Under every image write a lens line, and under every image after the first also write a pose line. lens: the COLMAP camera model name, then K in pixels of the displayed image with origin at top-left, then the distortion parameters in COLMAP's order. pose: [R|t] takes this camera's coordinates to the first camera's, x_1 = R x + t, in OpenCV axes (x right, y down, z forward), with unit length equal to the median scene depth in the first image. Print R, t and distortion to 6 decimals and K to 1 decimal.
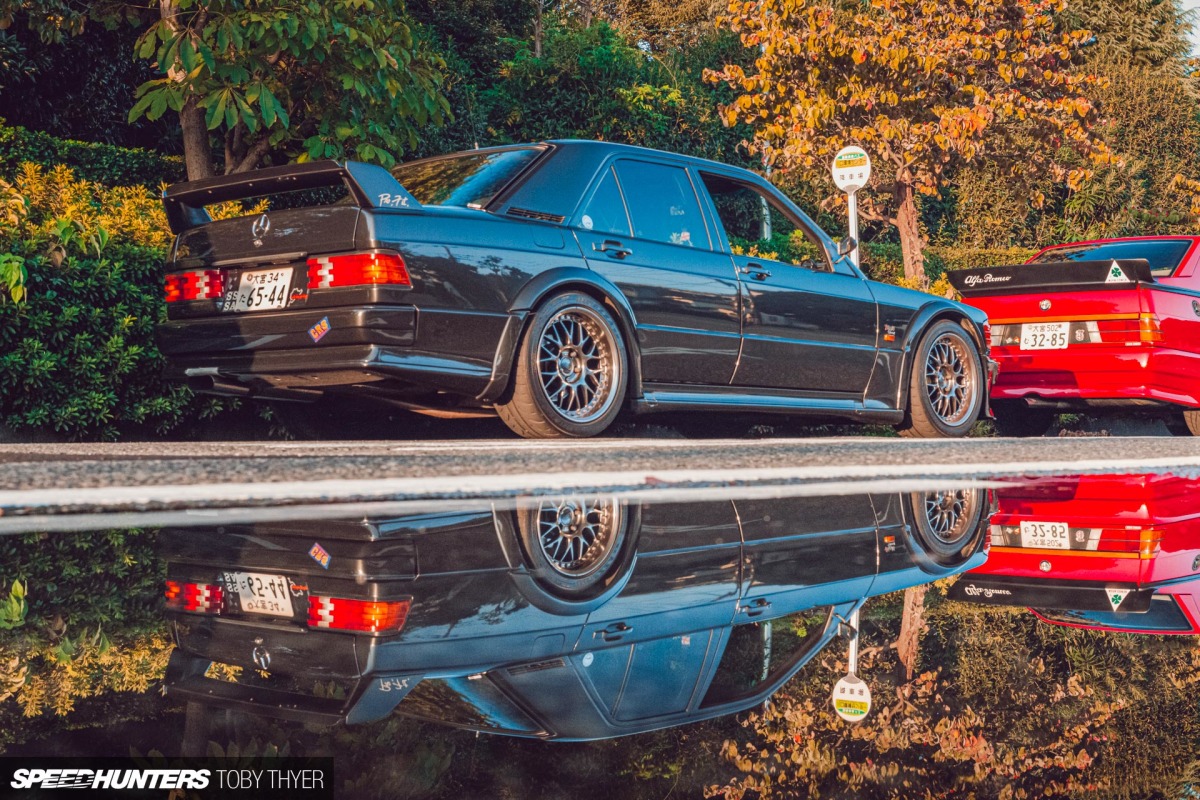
lens RADIAL K [[1706.8, 0, 597.7], [0, 1706.8, 402.4], [0, 0, 1]] dist [0.017339, 0.000000]
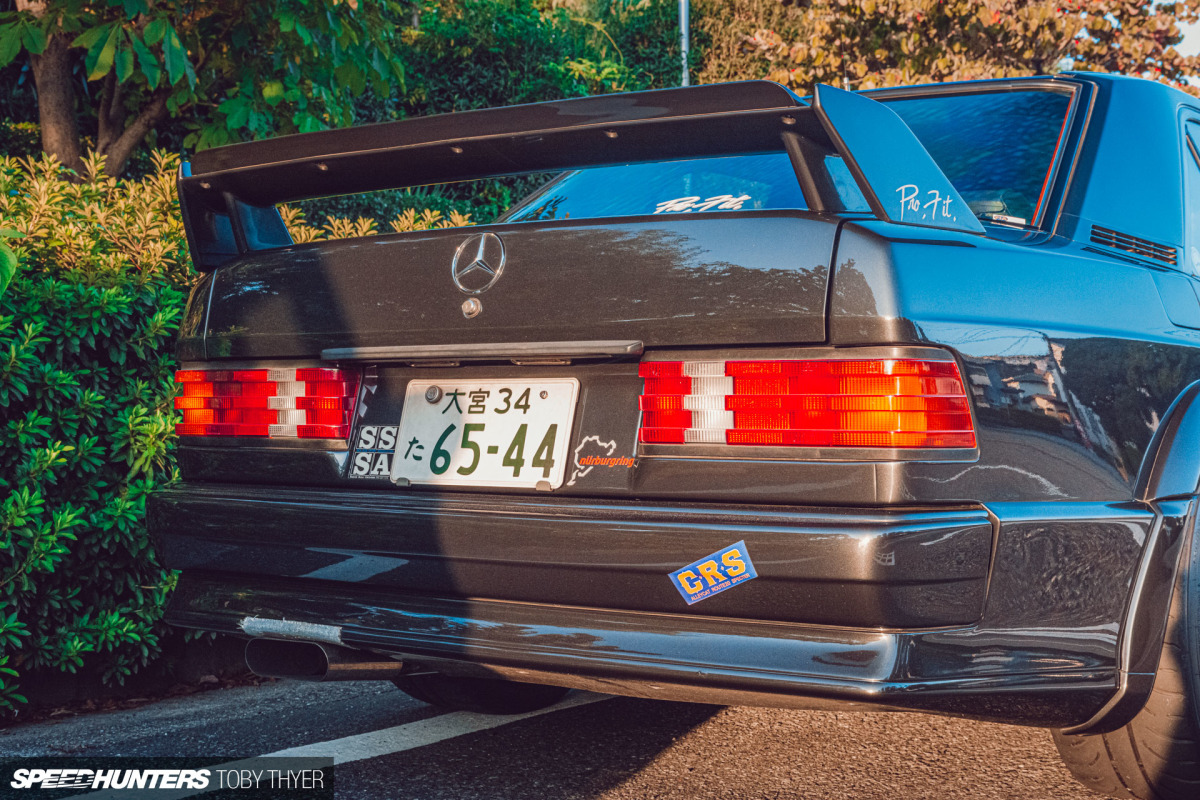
lens RADIAL K [[1706.8, 0, 602.9], [0, 1706.8, 399.2], [0, 0, 1]] dist [0.017339, 0.000000]
pose [[0.993025, 0.012655, 0.117226, -0.206417], [-0.012590, 0.999920, -0.001301, -0.070525], [-0.117233, -0.000184, 0.993104, 0.603254]]
